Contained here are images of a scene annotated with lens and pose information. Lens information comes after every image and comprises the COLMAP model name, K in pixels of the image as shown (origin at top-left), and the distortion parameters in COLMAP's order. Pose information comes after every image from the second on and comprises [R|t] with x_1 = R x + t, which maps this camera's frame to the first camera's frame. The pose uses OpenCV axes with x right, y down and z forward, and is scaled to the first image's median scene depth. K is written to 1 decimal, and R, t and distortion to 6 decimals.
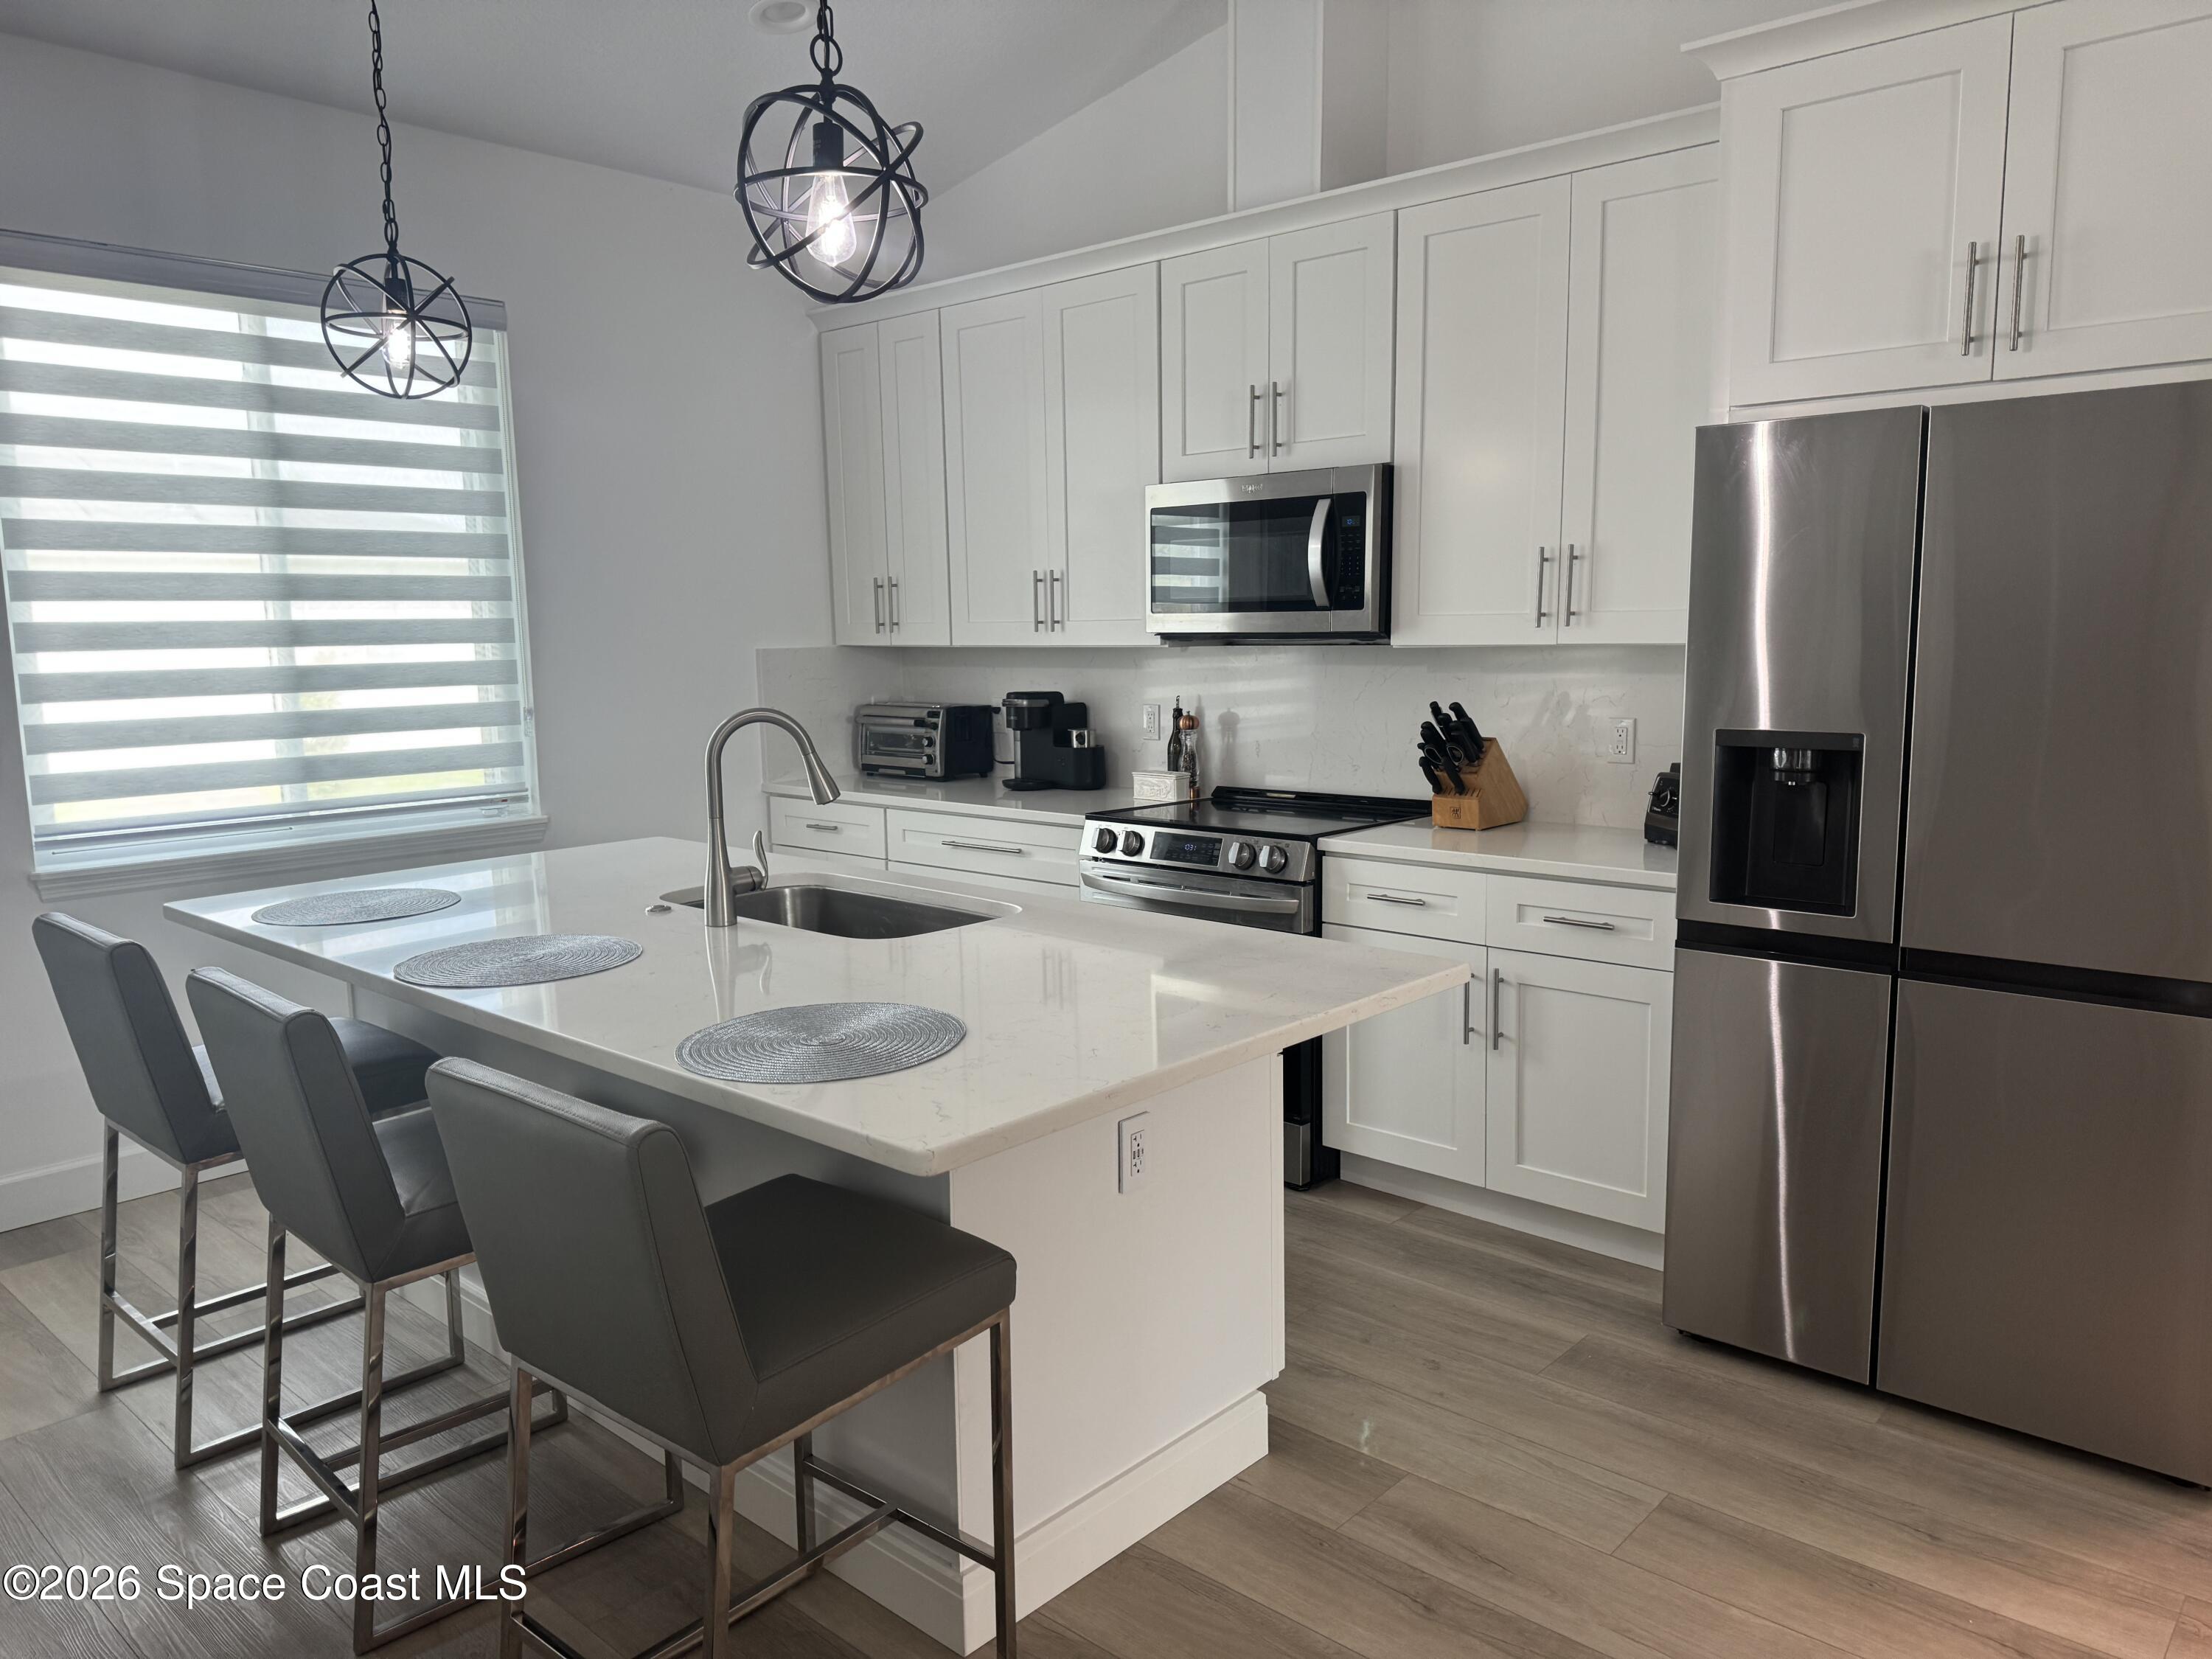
lens RADIAL K [[1555.3, 0, 1106.0], [0, 1555.3, 829.5], [0, 0, 1]] dist [0.150232, -0.221778]
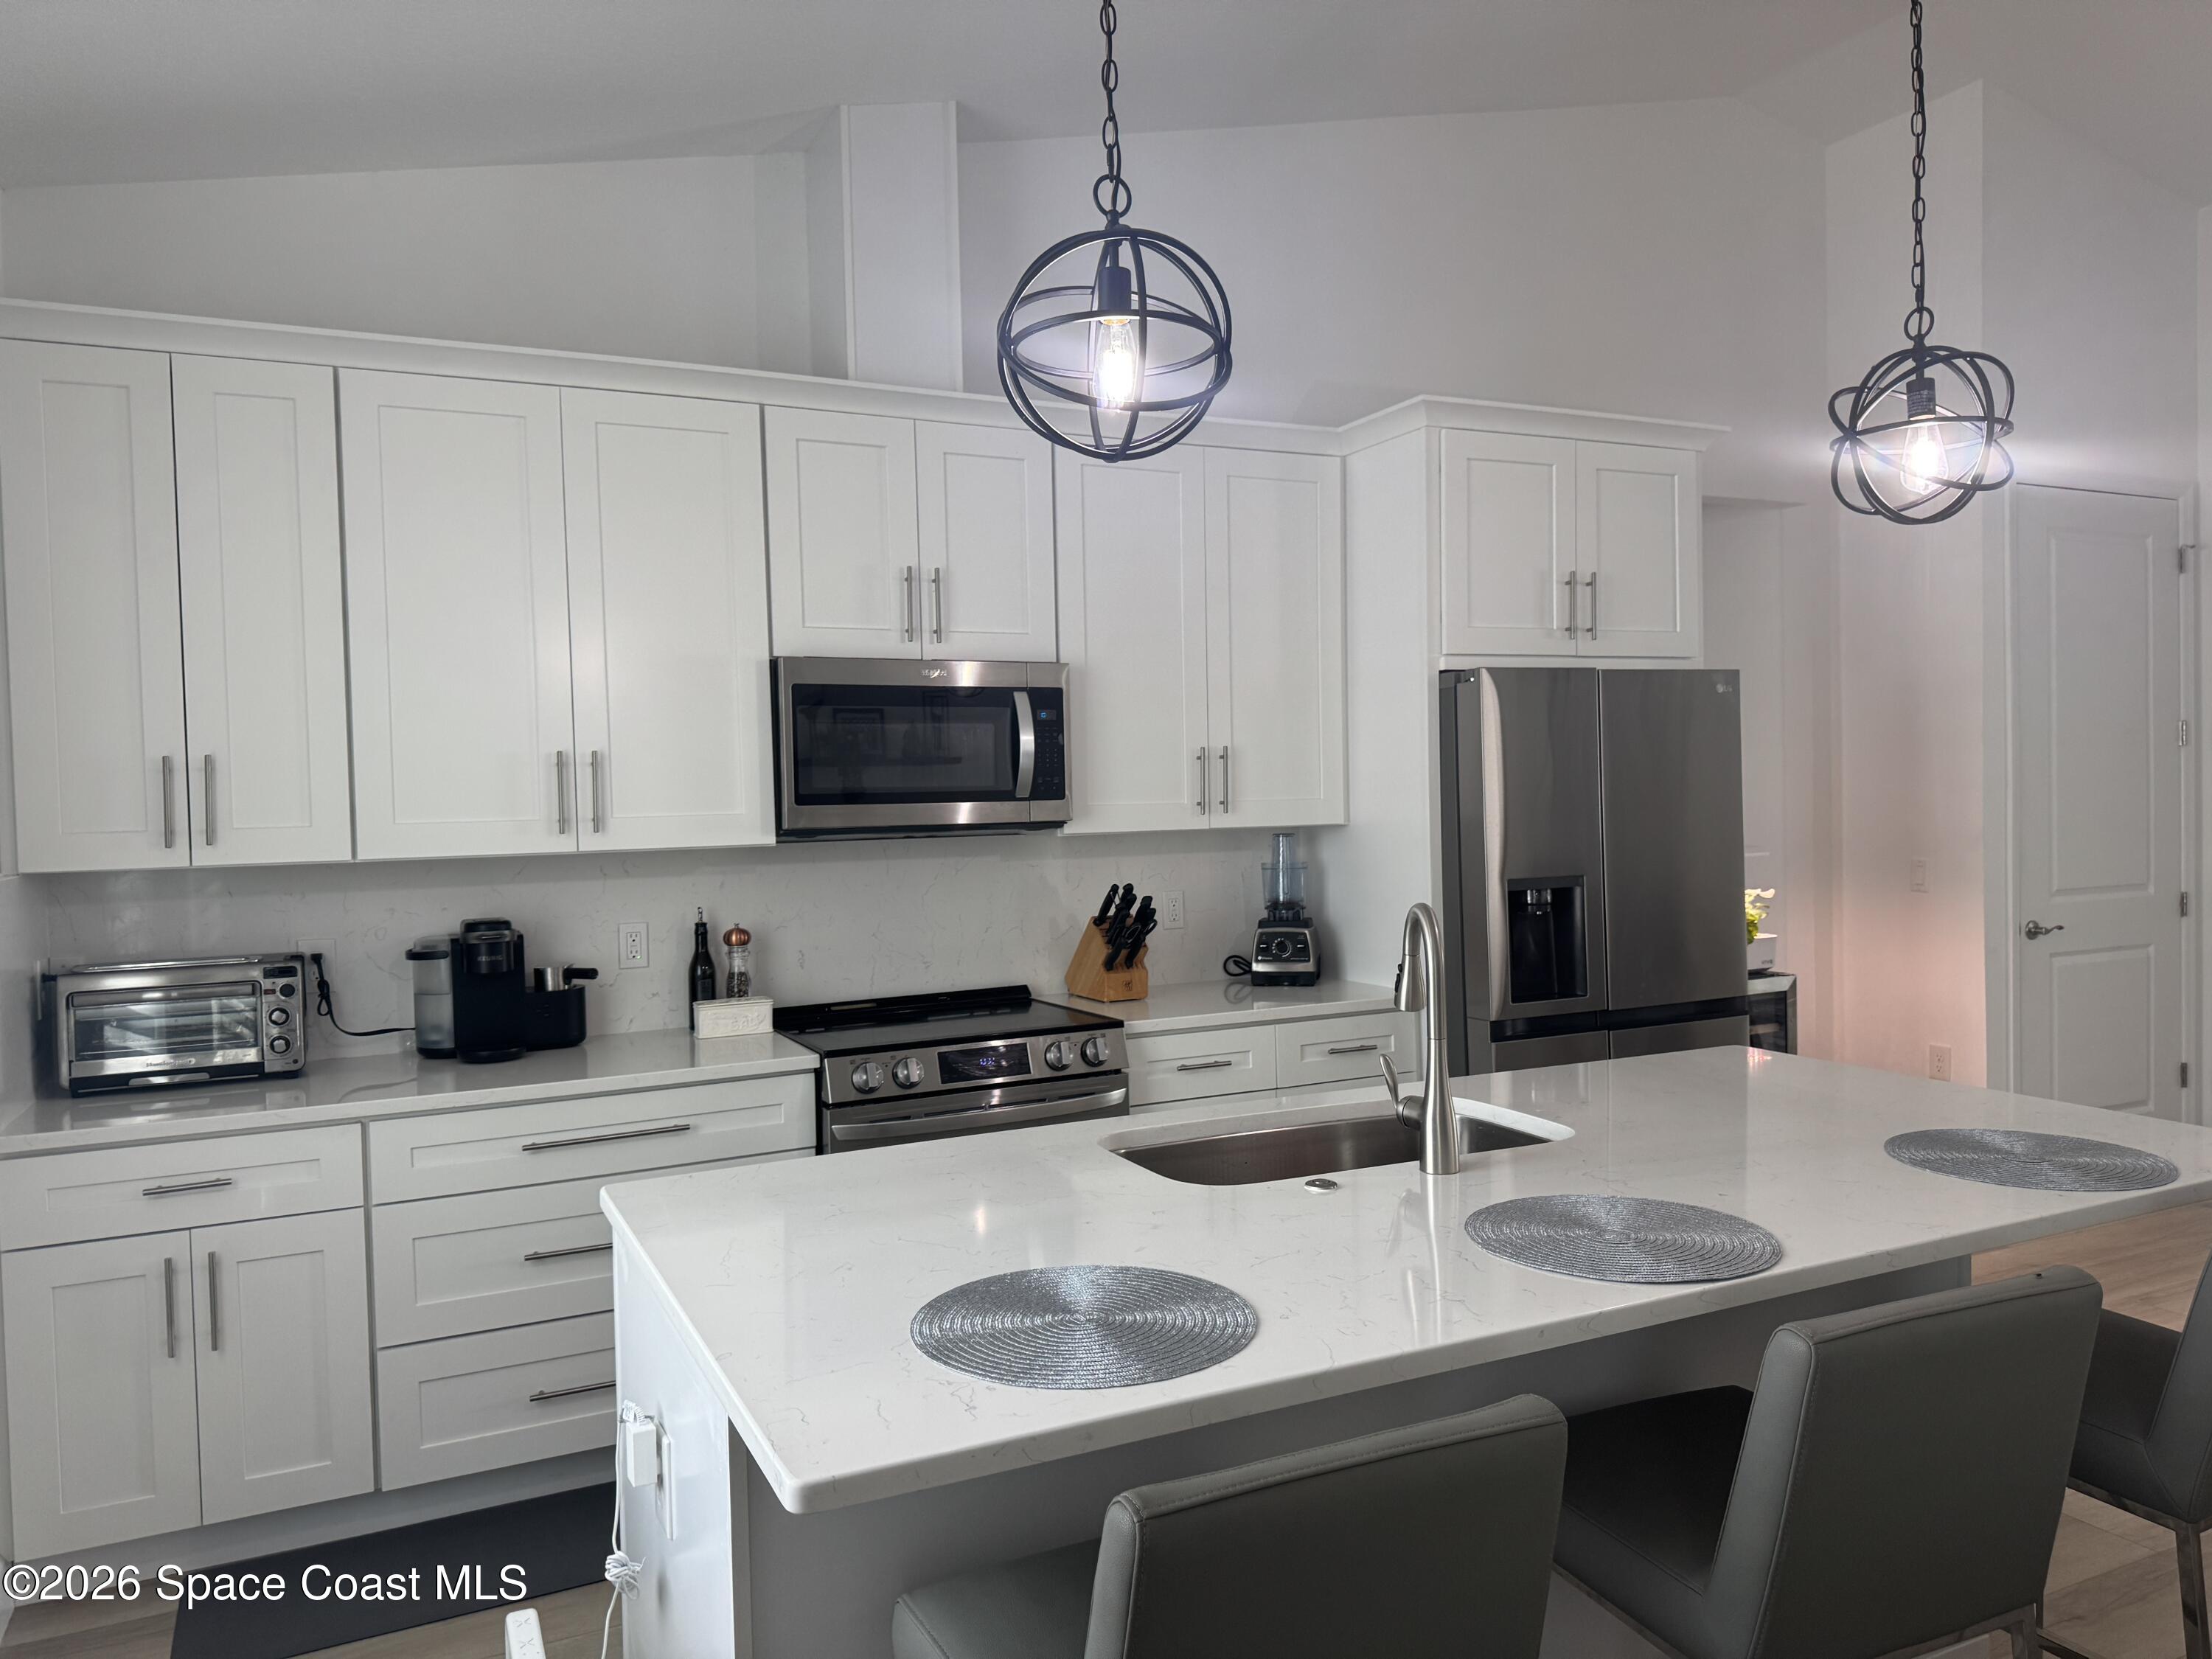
lens RADIAL K [[1555.3, 0, 1106.0], [0, 1555.3, 829.5], [0, 0, 1]] dist [0.150232, -0.221778]
pose [[0.366455, -0.012034, 0.930358, -0.767457], [0.144707, 0.988486, -0.044212, -0.071481], [-0.919114, 0.150831, 0.363978, 0.603392]]
